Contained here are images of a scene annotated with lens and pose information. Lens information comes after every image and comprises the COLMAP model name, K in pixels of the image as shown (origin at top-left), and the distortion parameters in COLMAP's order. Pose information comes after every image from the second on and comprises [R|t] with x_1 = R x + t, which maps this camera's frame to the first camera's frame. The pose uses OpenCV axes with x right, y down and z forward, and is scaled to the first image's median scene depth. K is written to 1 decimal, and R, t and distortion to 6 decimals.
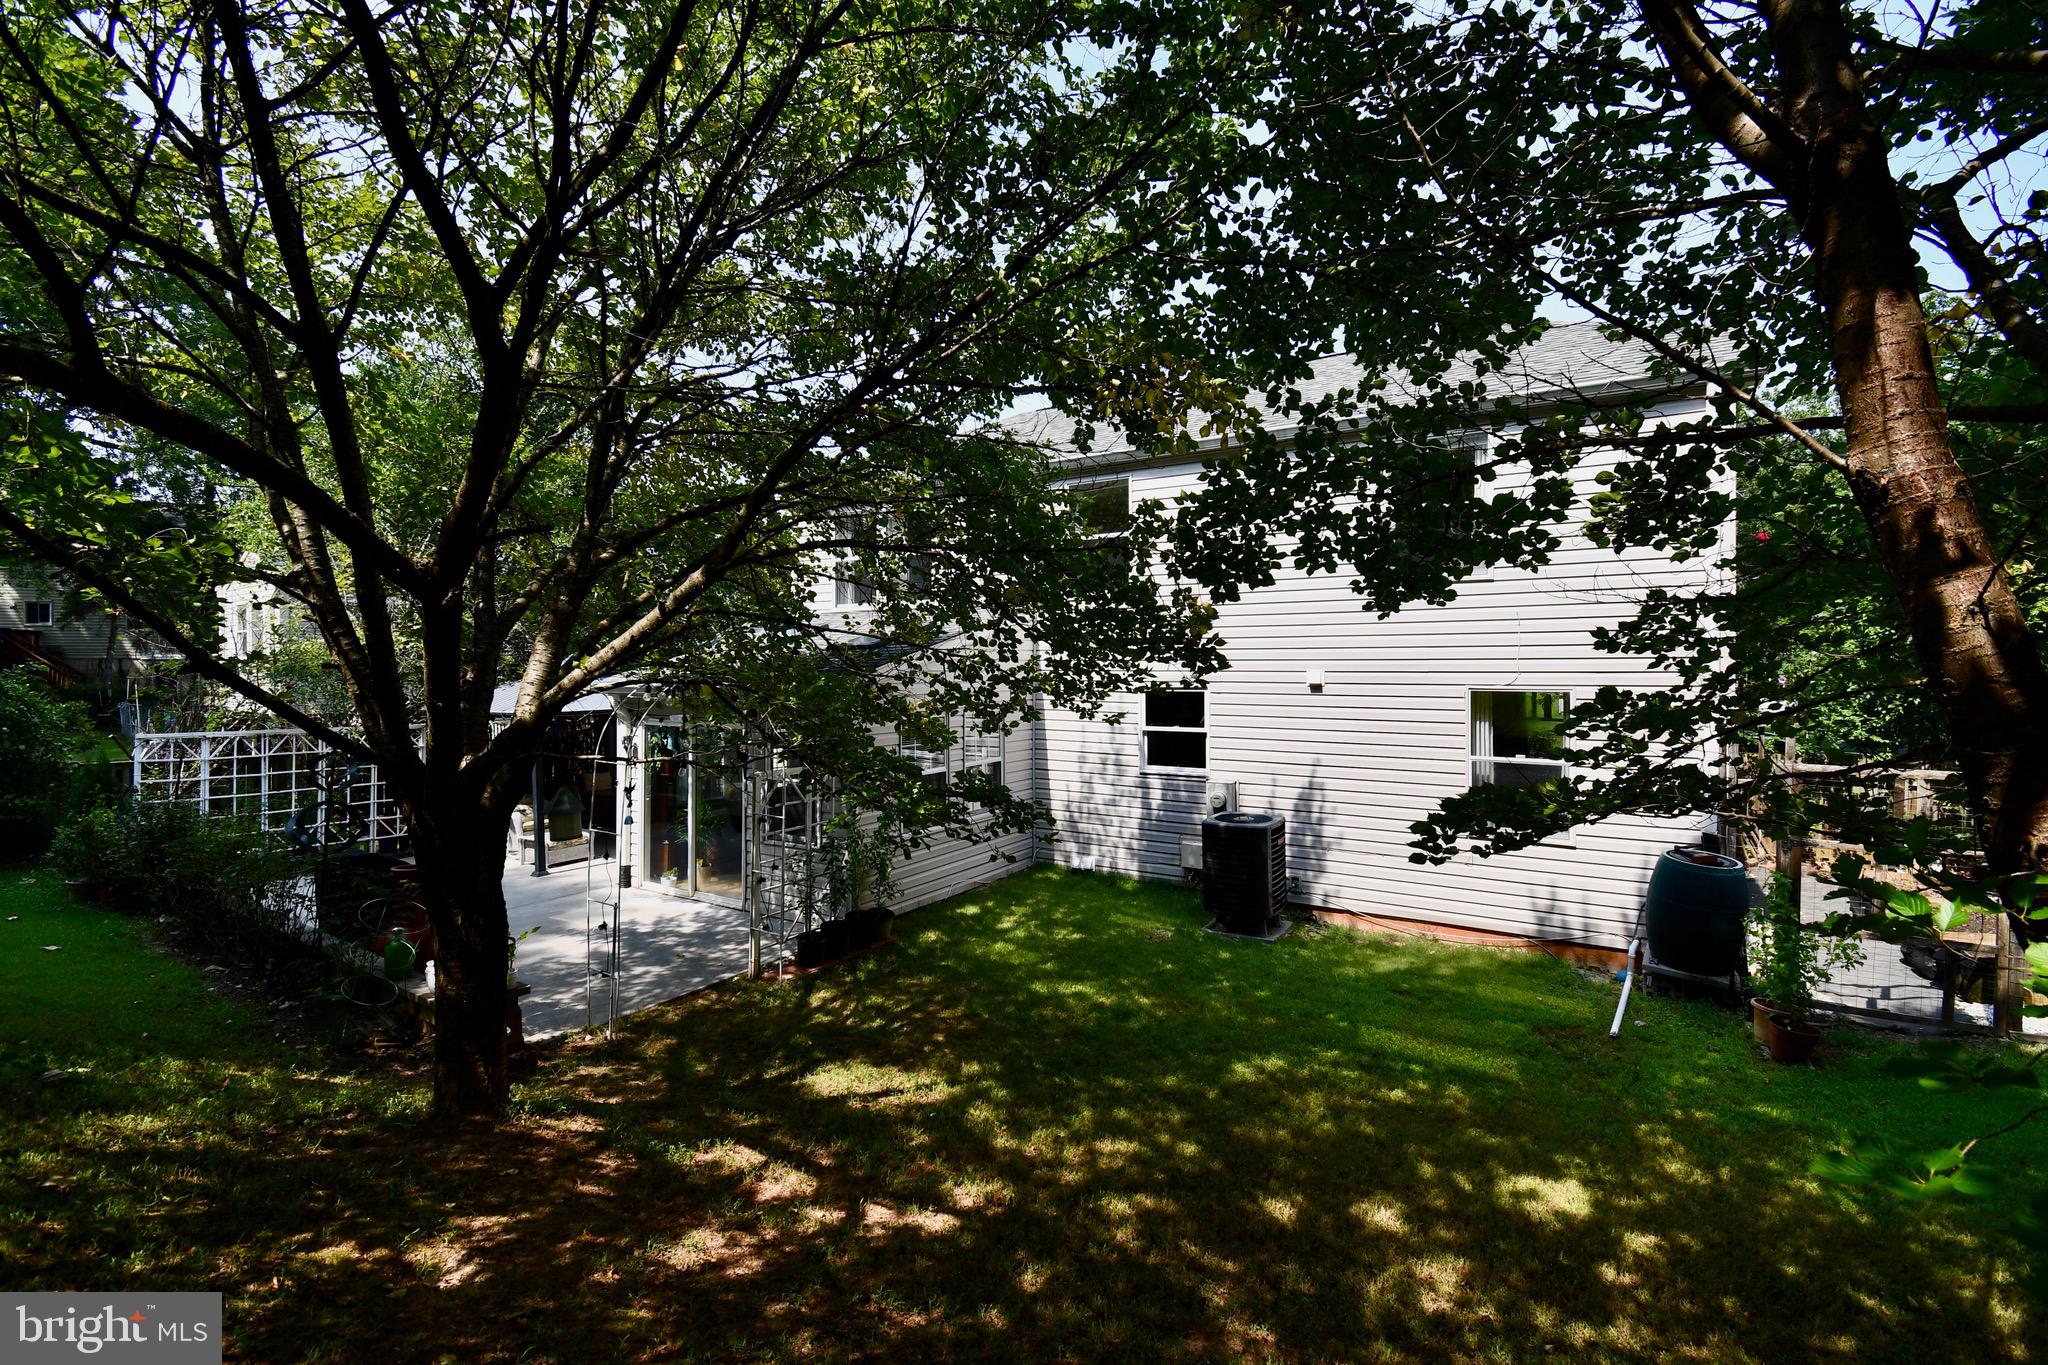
lens RADIAL K [[897.4, 0, 1026.2], [0, 897.4, 674.8], [0, 0, 1]] dist [0.022559, -0.028039]
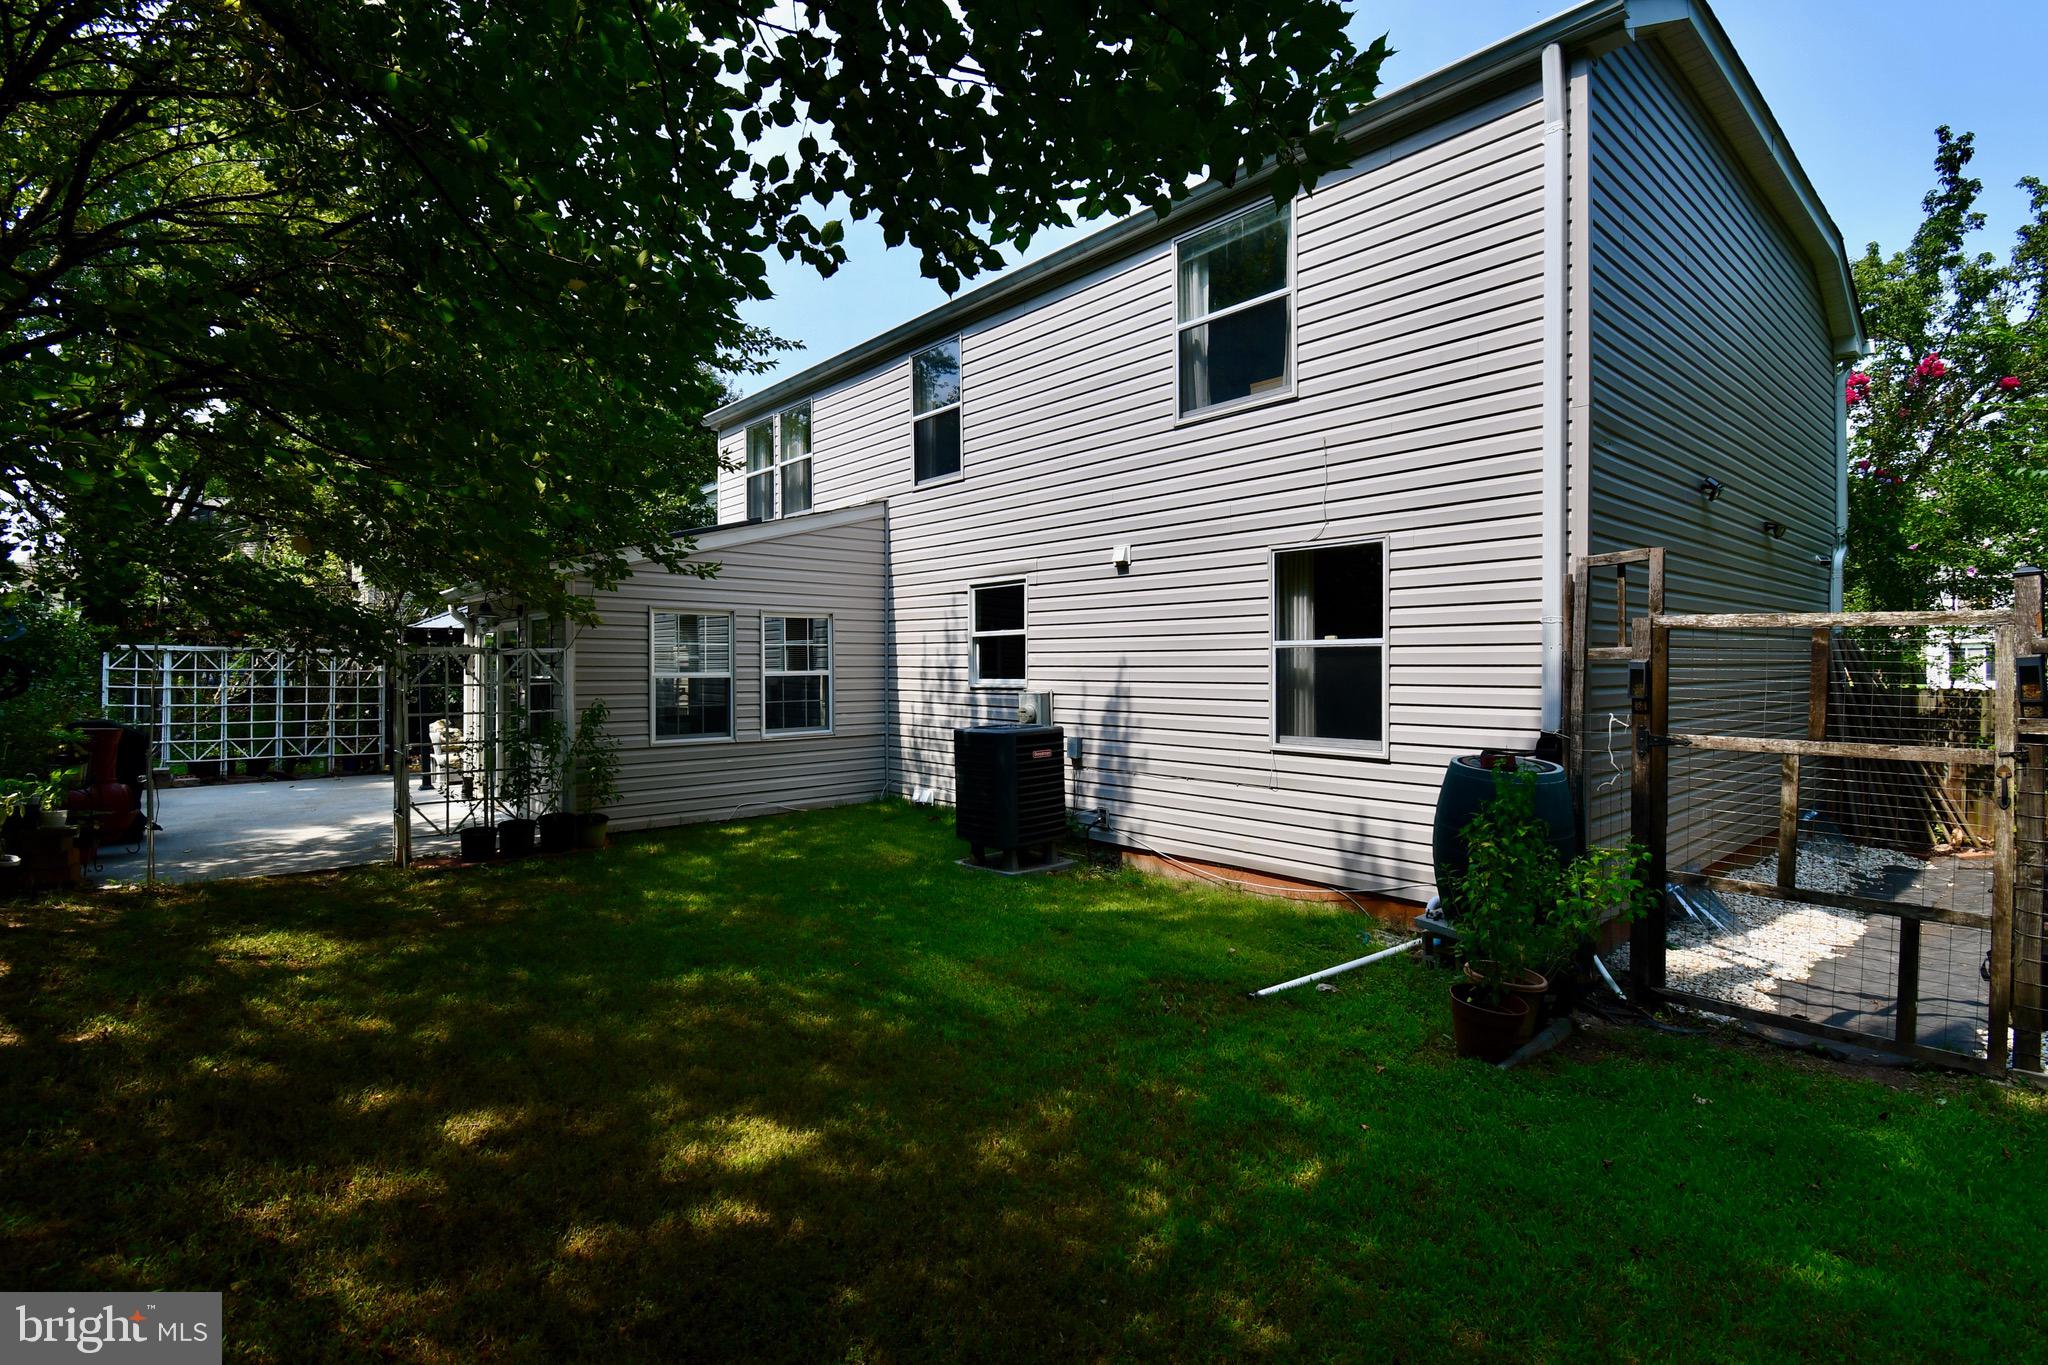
lens RADIAL K [[954.4, 0, 1024.0], [0, 954.4, 682.5], [0, 0, 1]] dist [0.000240, -0.000142]
pose [[0.961614, 0.004124, -0.274374, 0.510671], [-0.001814, 0.999961, 0.008672, 0.117231], [0.274399, -0.007841, 0.961584, 0.191785]]
